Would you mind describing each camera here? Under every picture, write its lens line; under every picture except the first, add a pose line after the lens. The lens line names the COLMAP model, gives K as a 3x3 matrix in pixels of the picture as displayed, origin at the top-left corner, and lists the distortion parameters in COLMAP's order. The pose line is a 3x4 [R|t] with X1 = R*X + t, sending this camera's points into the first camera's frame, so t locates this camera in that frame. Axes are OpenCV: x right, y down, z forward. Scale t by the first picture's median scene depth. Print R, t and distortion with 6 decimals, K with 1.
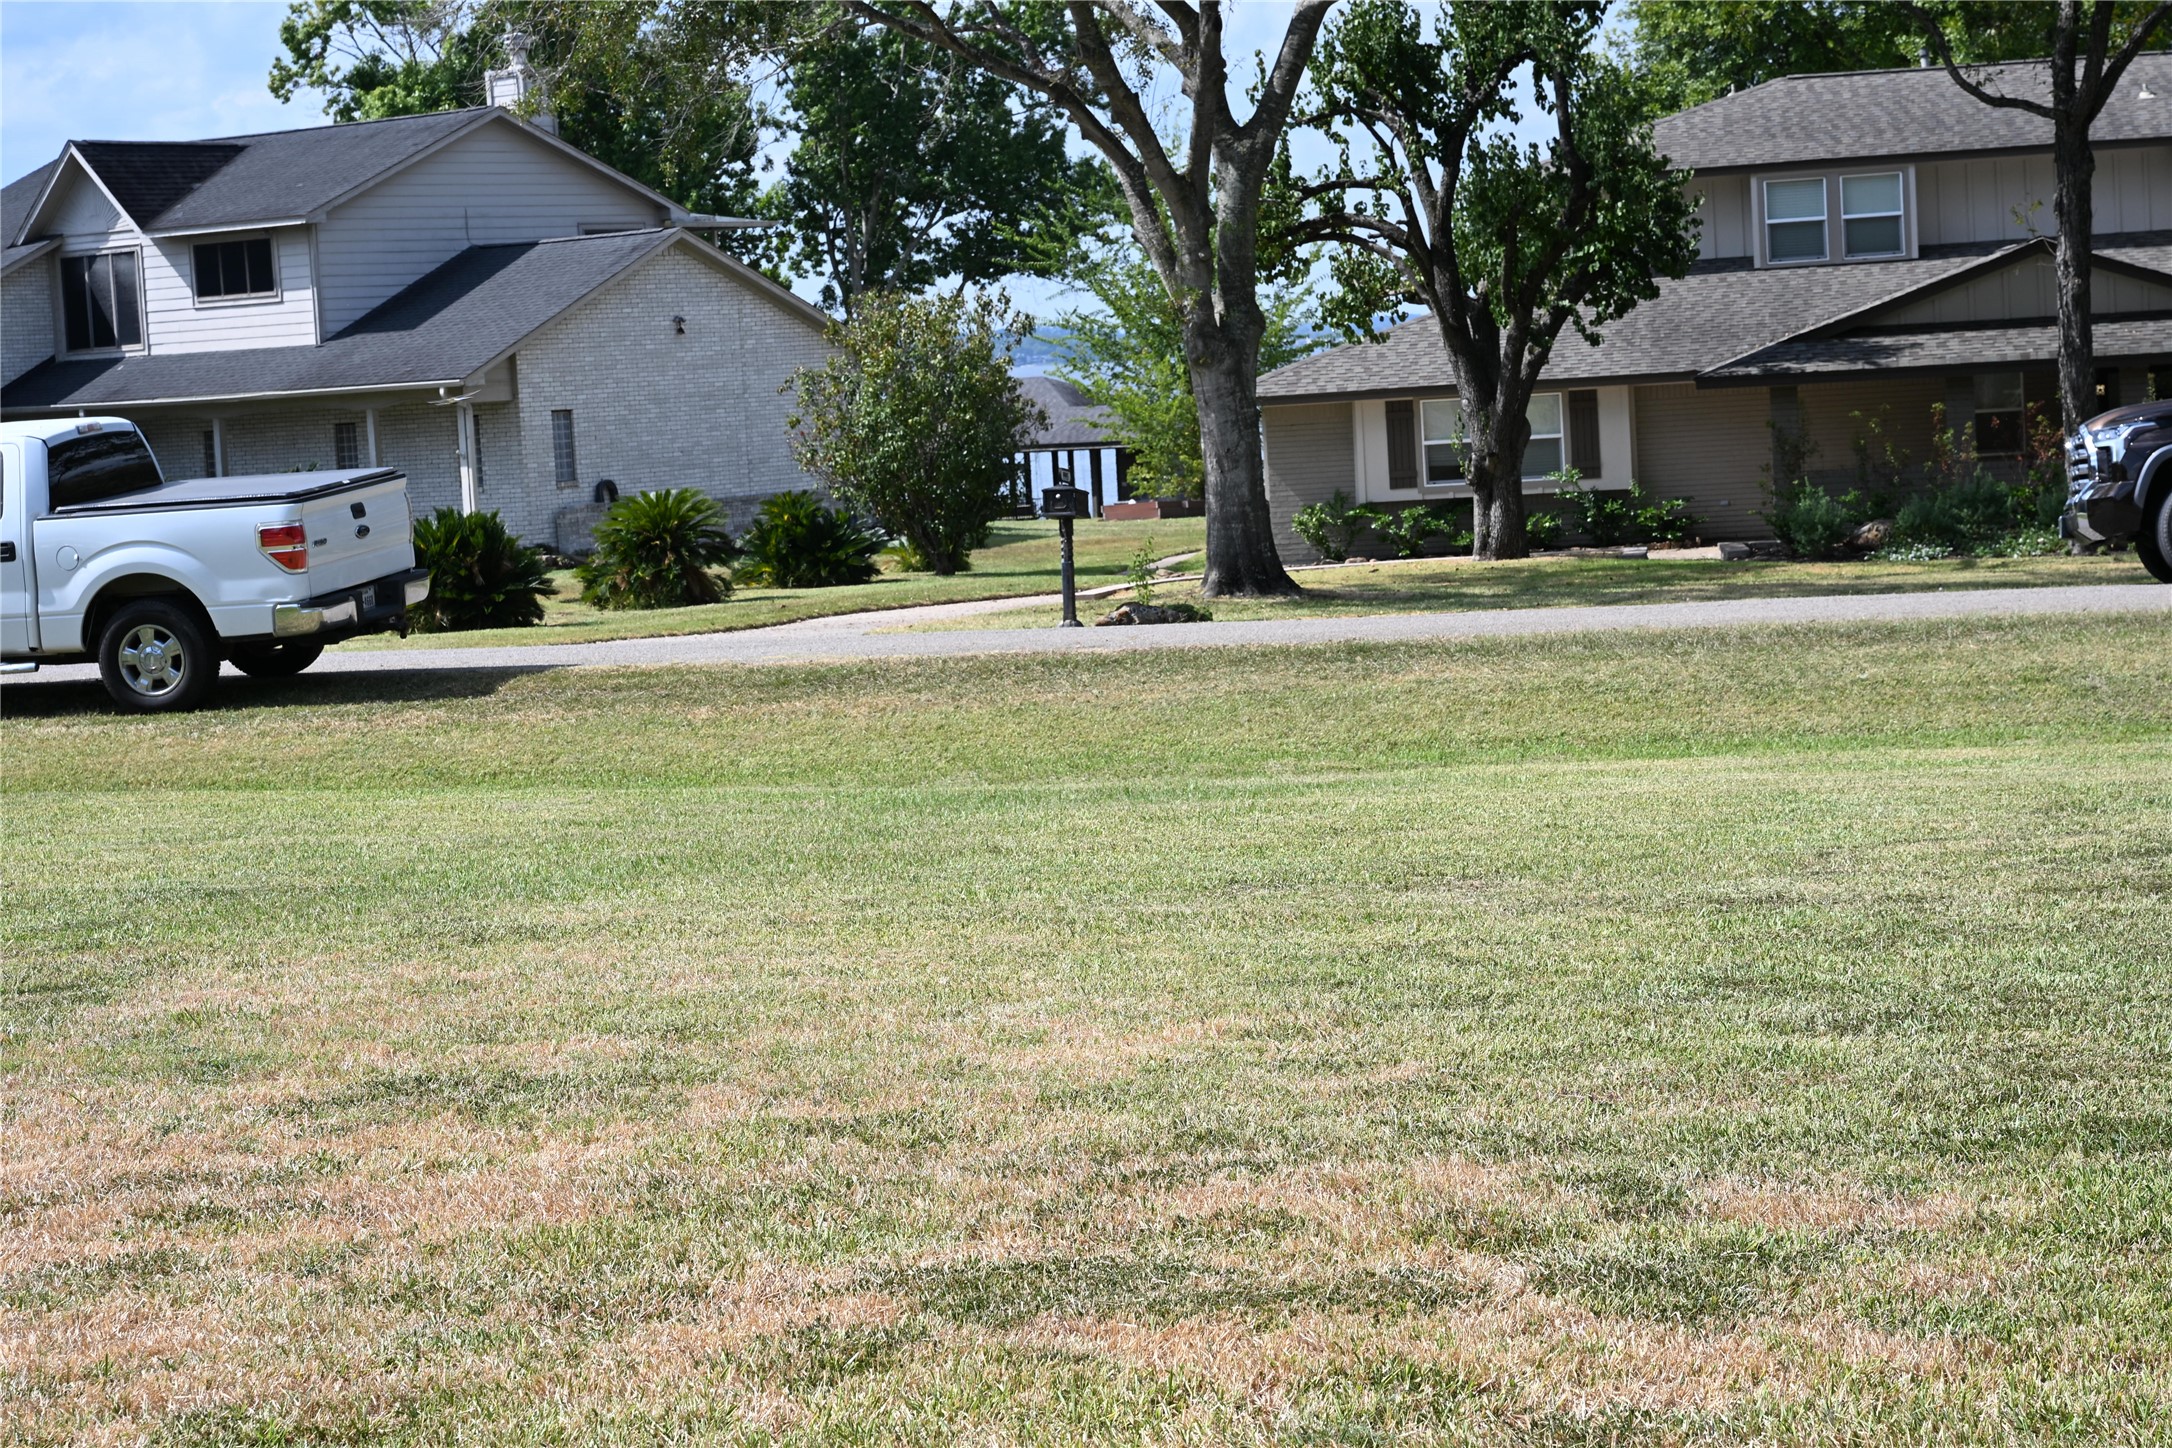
lens RADIAL K [[4374.0, 0, 1086.0], [0, 4374.0, 724.0], [0, 0, 1]] dist [0.034128, -0.067757]
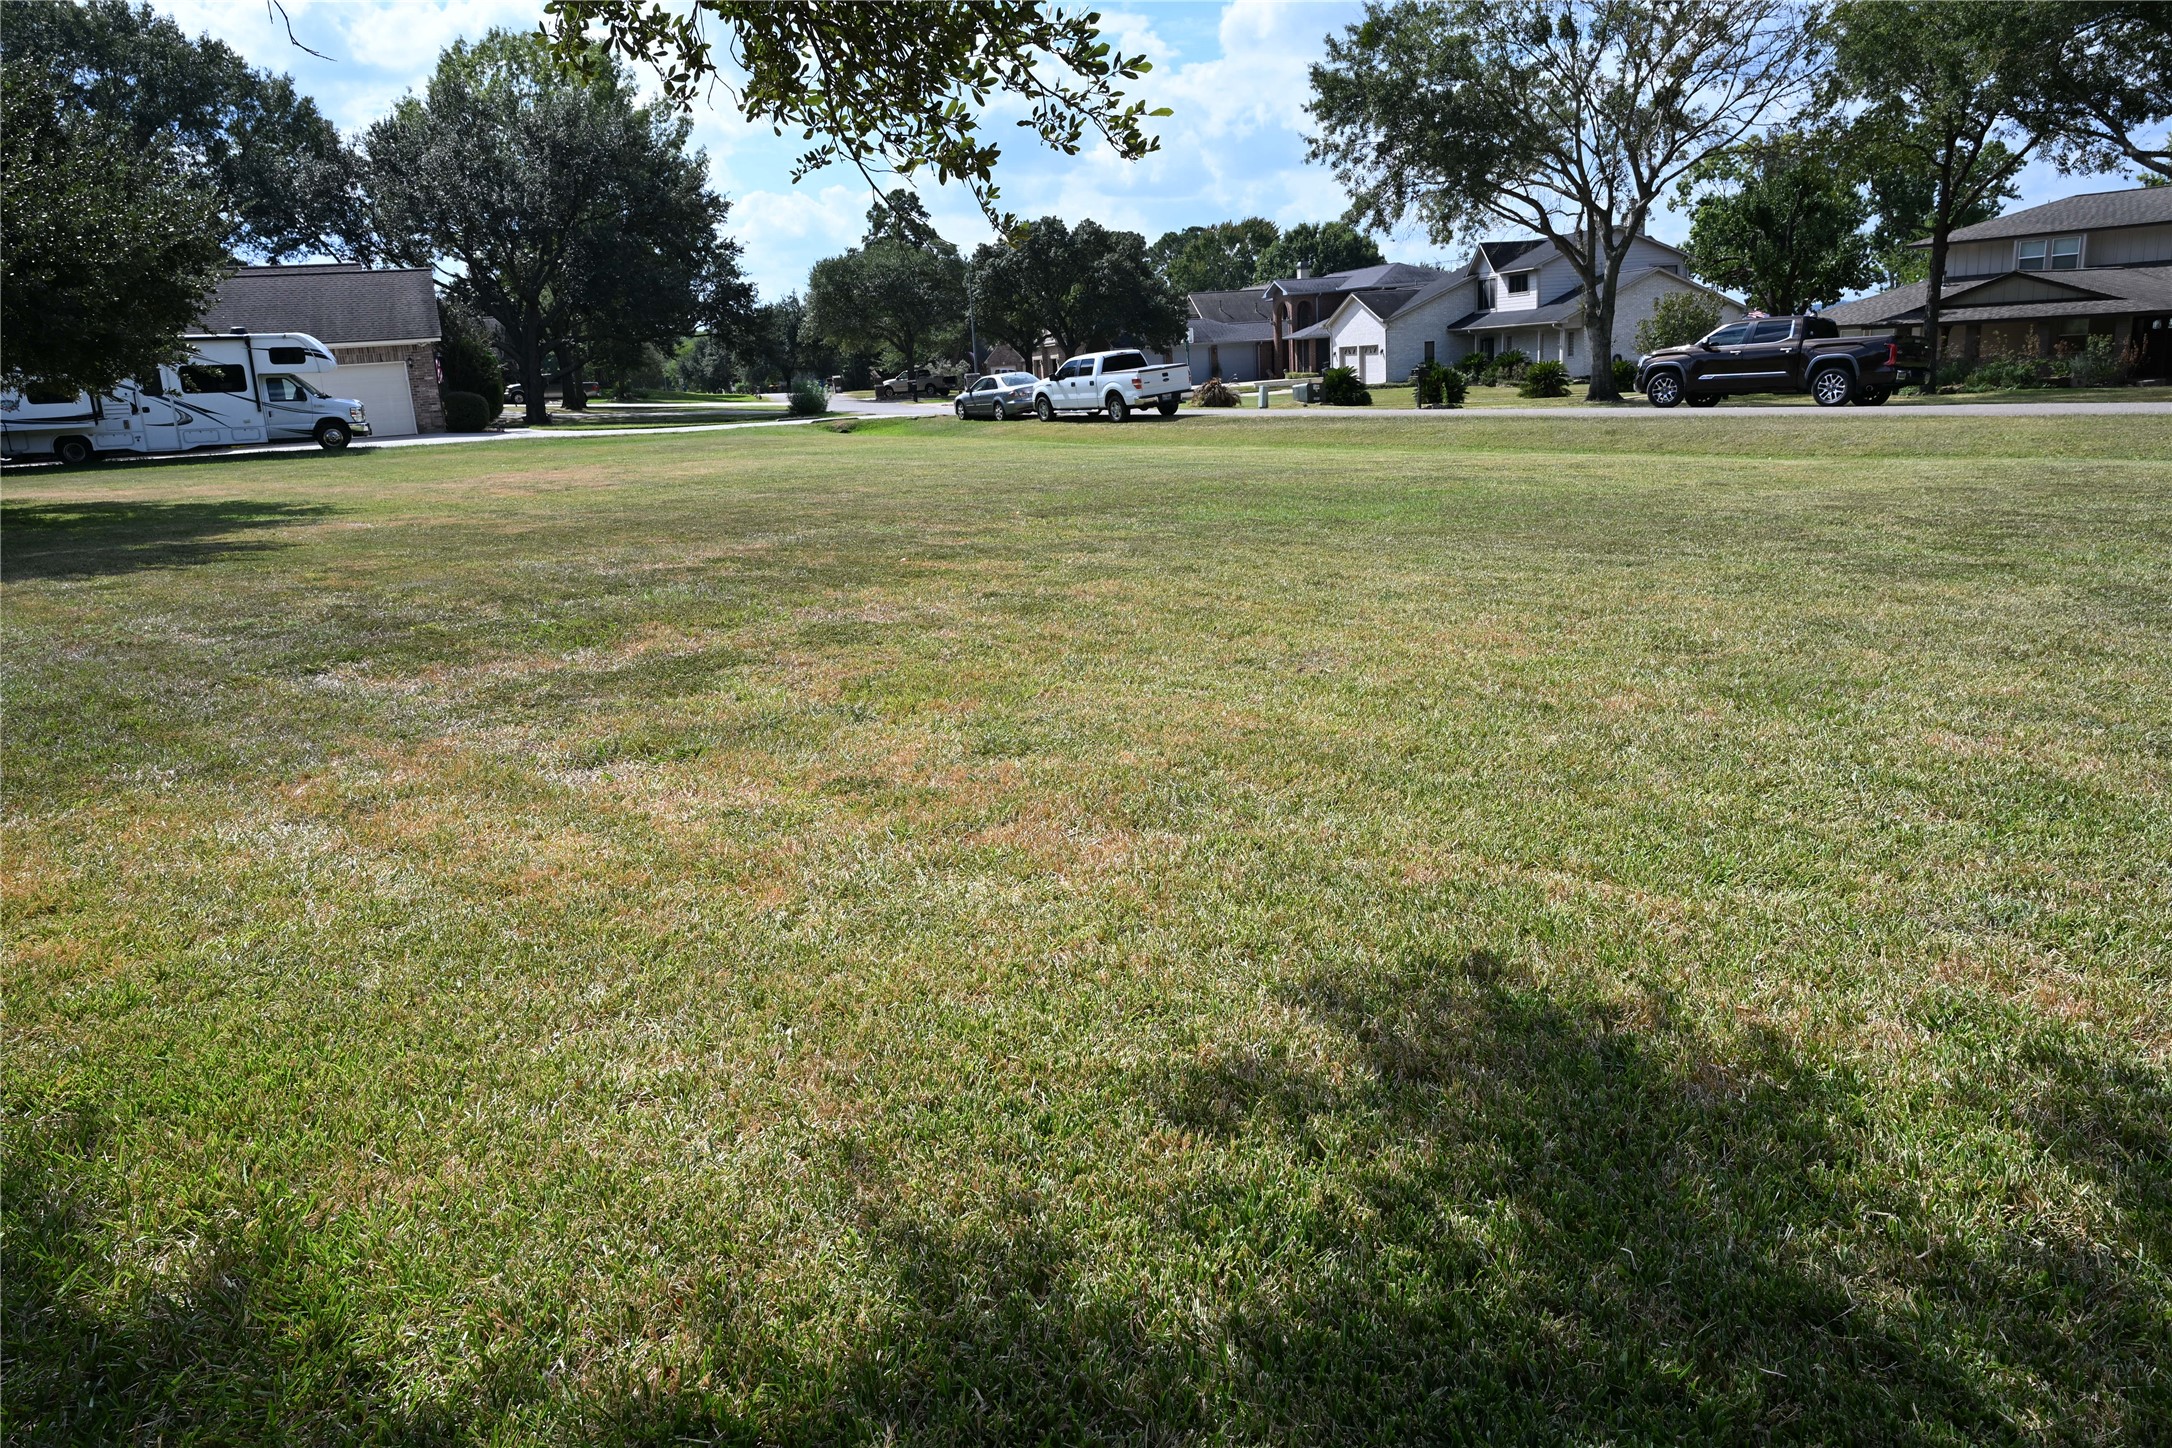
lens RADIAL K [[1501.3, 0, 1086.0], [0, 1501.3, 724.0], [0, 0, 1]] dist [0.028513, -0.007773]
pose [[0.781189, 0.160998, -0.603178, 0.266379], [-0.041106, 0.977343, 0.207631, -0.007109], [0.622940, -0.137405, 0.770108, -0.071056]]
